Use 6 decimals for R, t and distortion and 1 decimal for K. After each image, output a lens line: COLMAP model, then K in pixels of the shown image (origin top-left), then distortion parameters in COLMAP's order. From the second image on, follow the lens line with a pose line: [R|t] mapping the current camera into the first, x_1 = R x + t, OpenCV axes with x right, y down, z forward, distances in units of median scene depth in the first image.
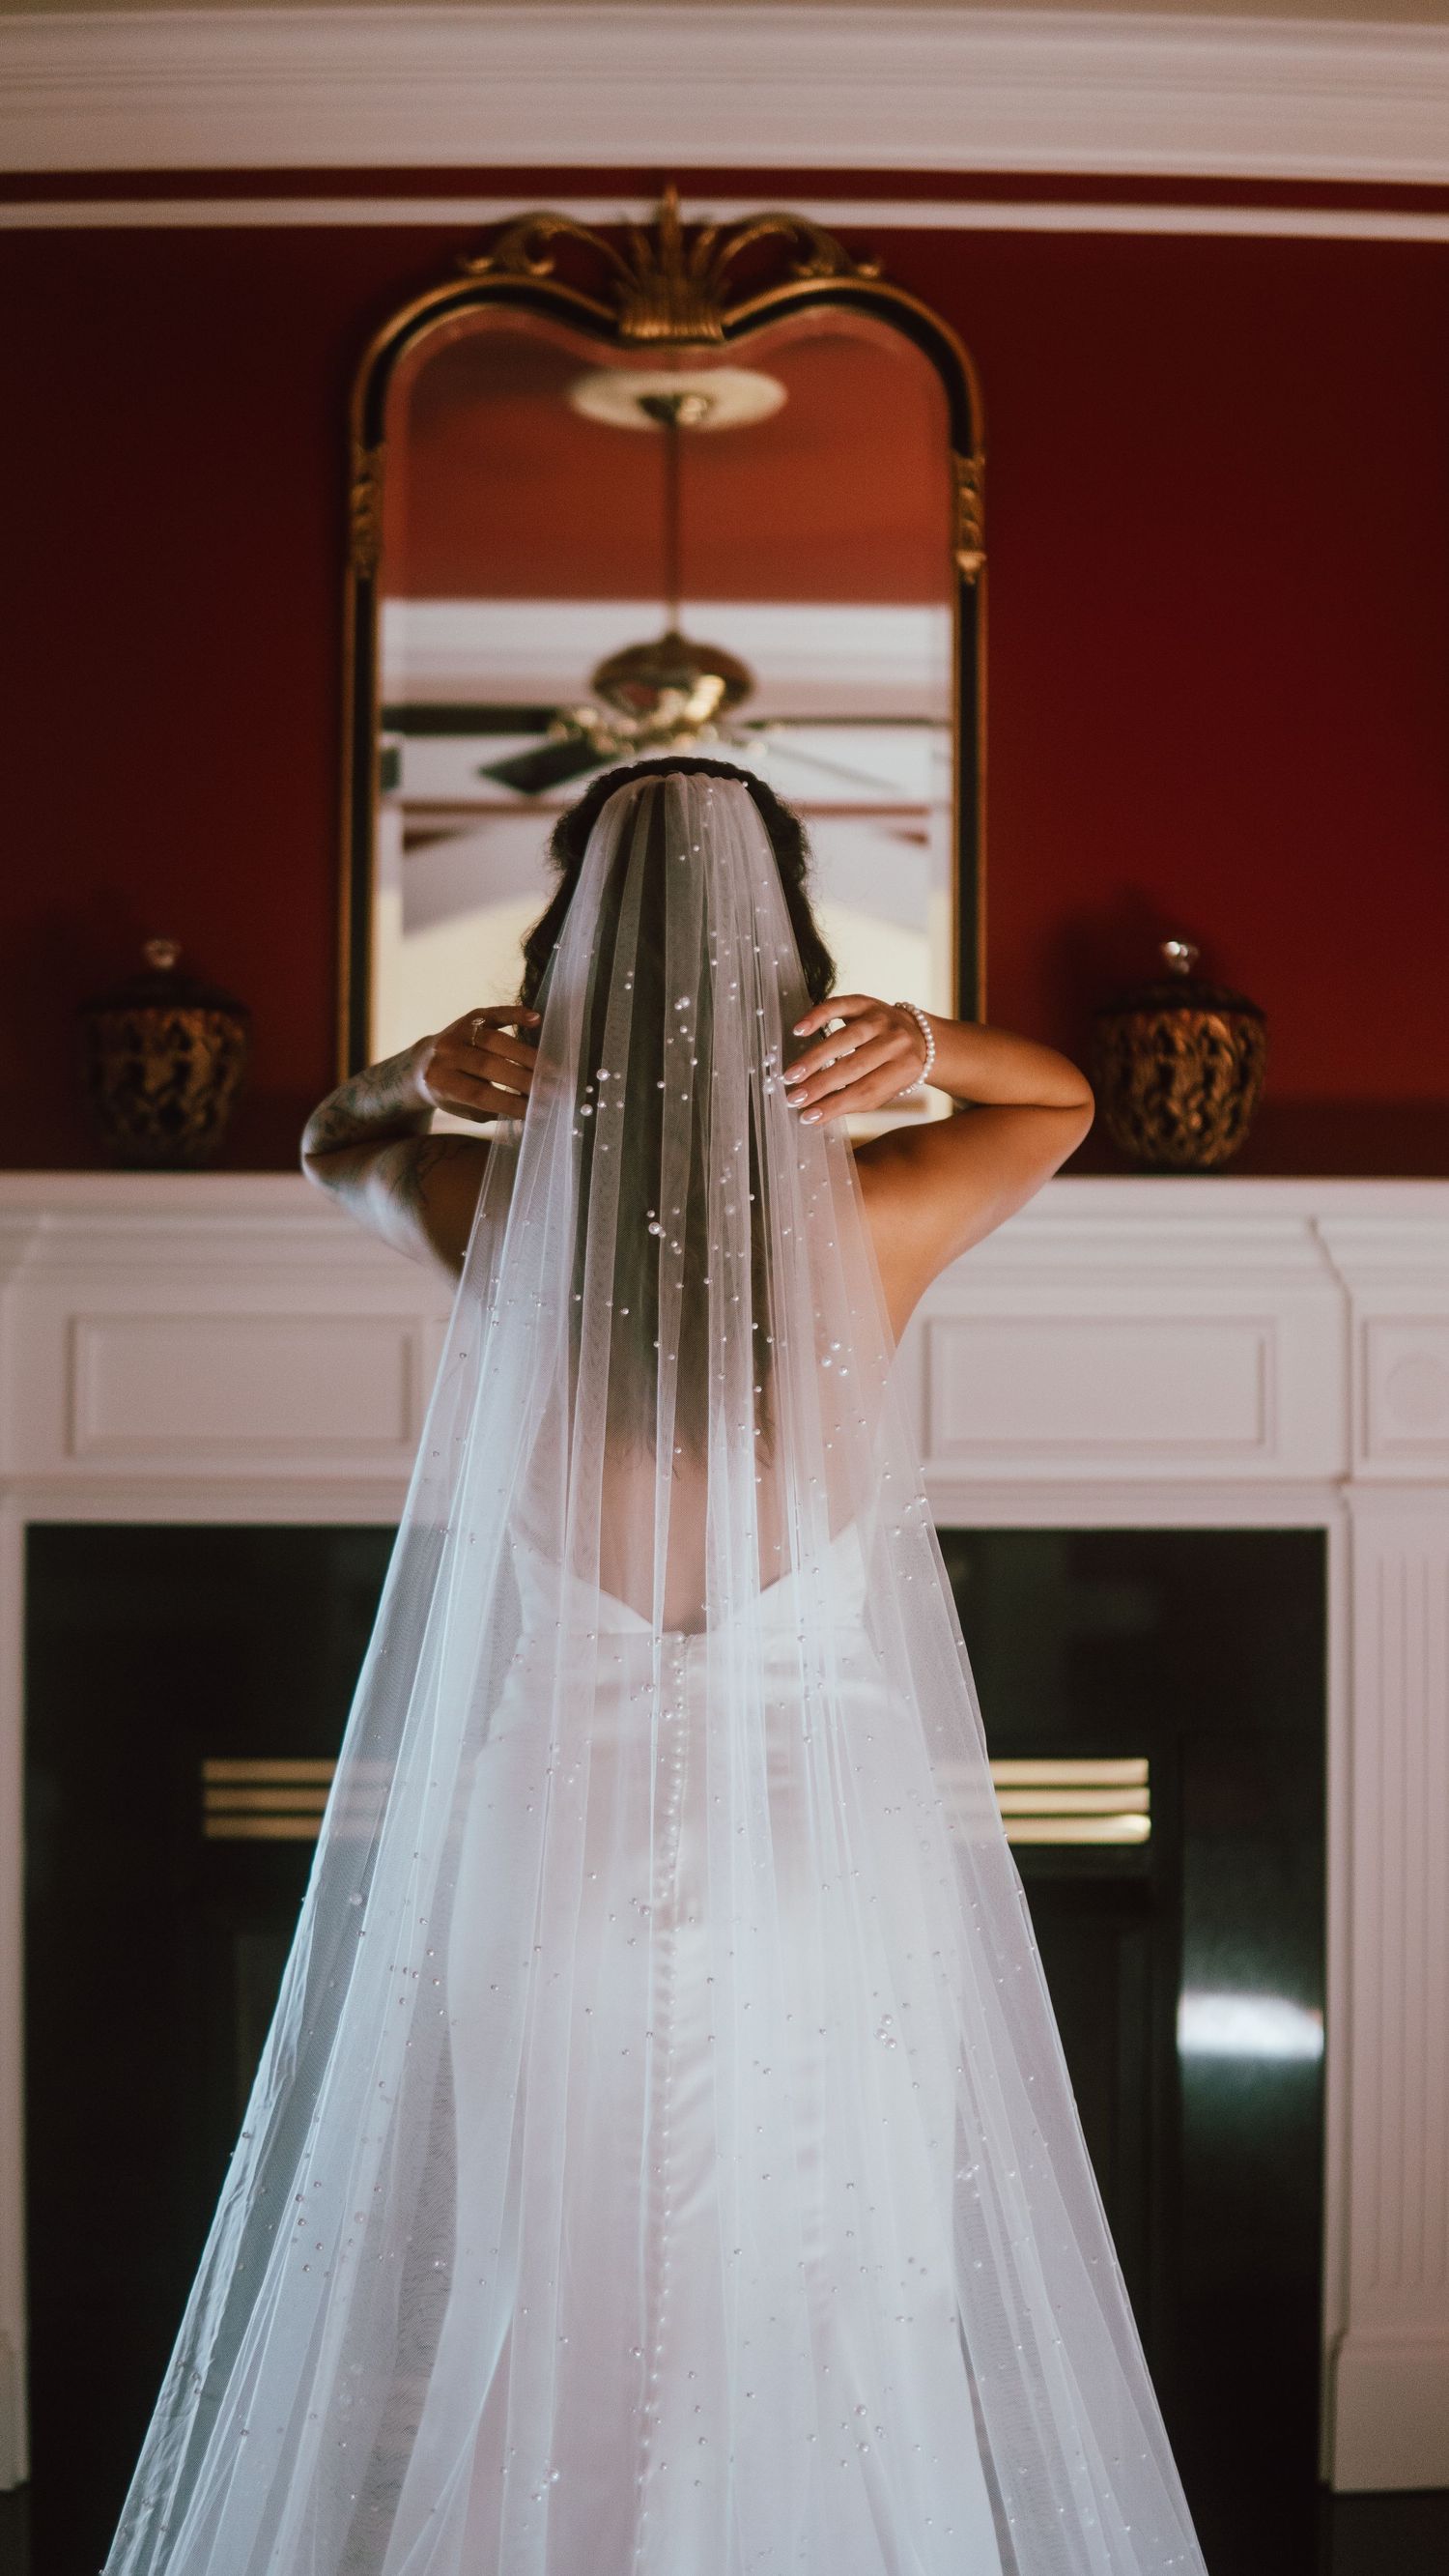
lens RADIAL K [[3755.3, 0, 724.0], [0, 3755.3, 1275.9], [0, 0, 1]] dist [0.216133, 0.000000]
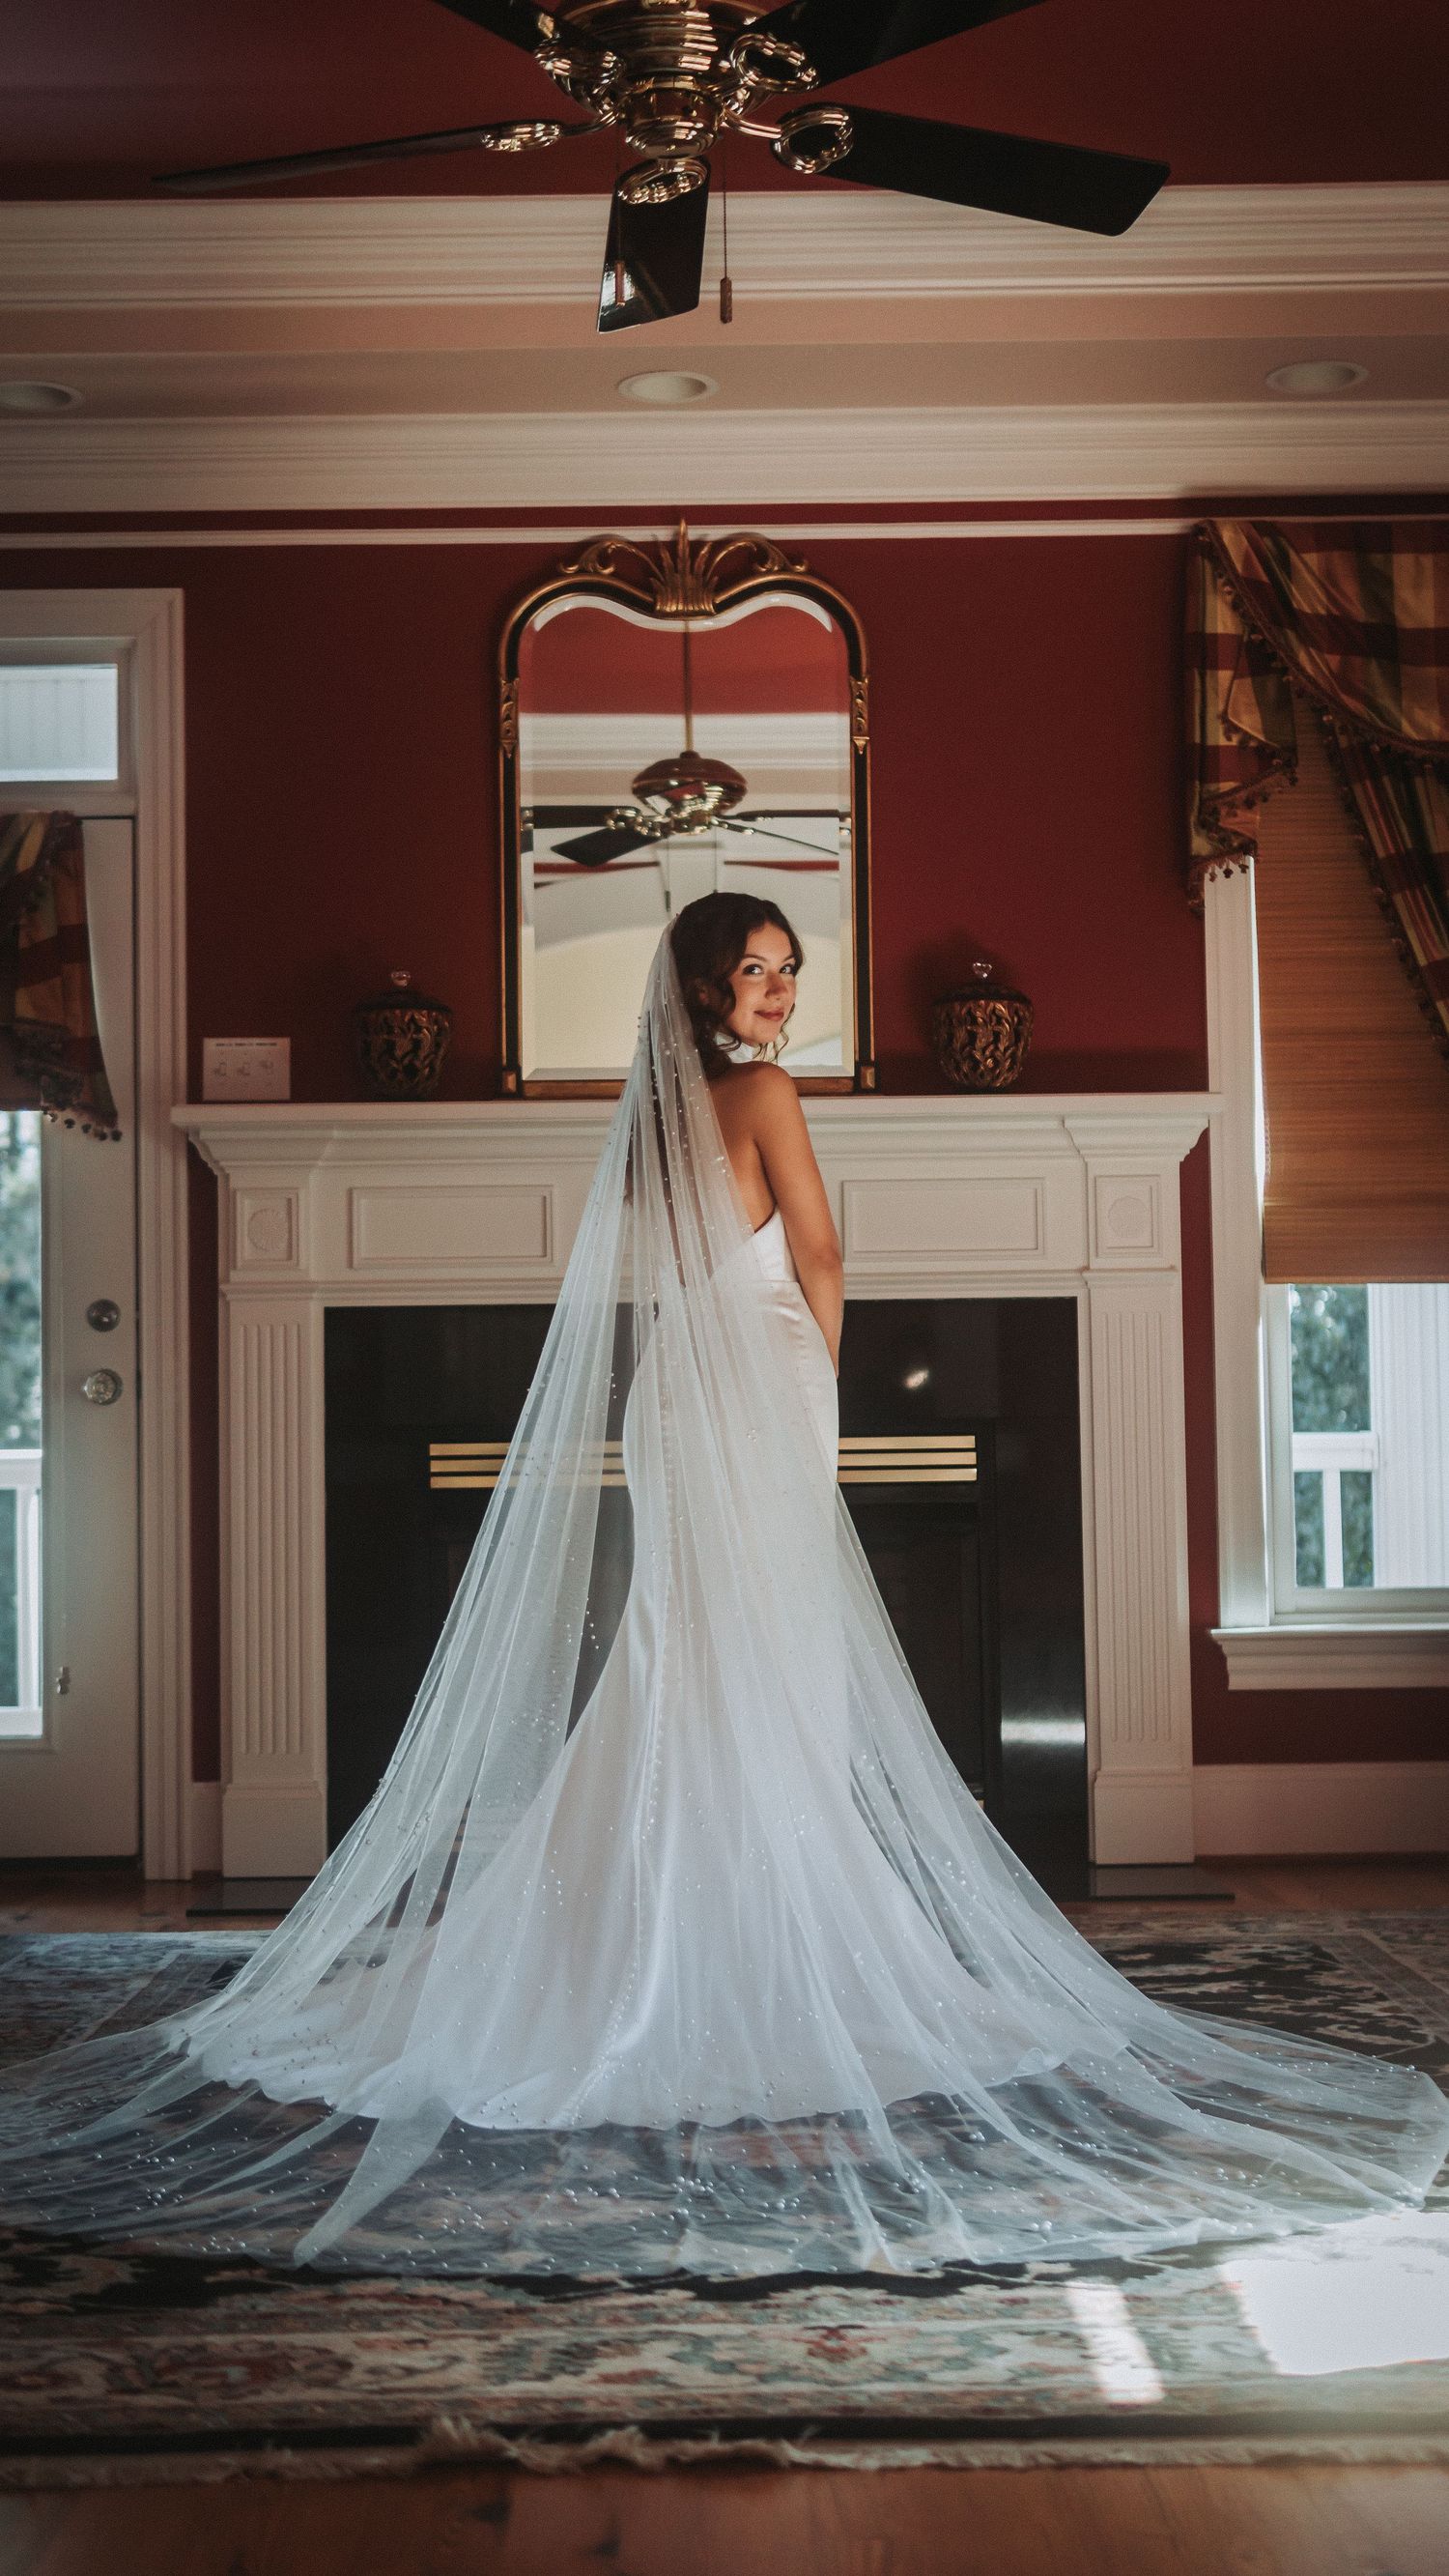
lens RADIAL K [[3755.3, 0, 724.4], [0, 3755.3, 1296.5], [0, 0, 1]] dist [0.216133, 0.000000]
pose [[0.999805, -0.017936, -0.008260, 0.012793], [0.017981, 0.999823, 0.005464, 0.053116], [0.008160, -0.005611, 0.999951, -0.715270]]
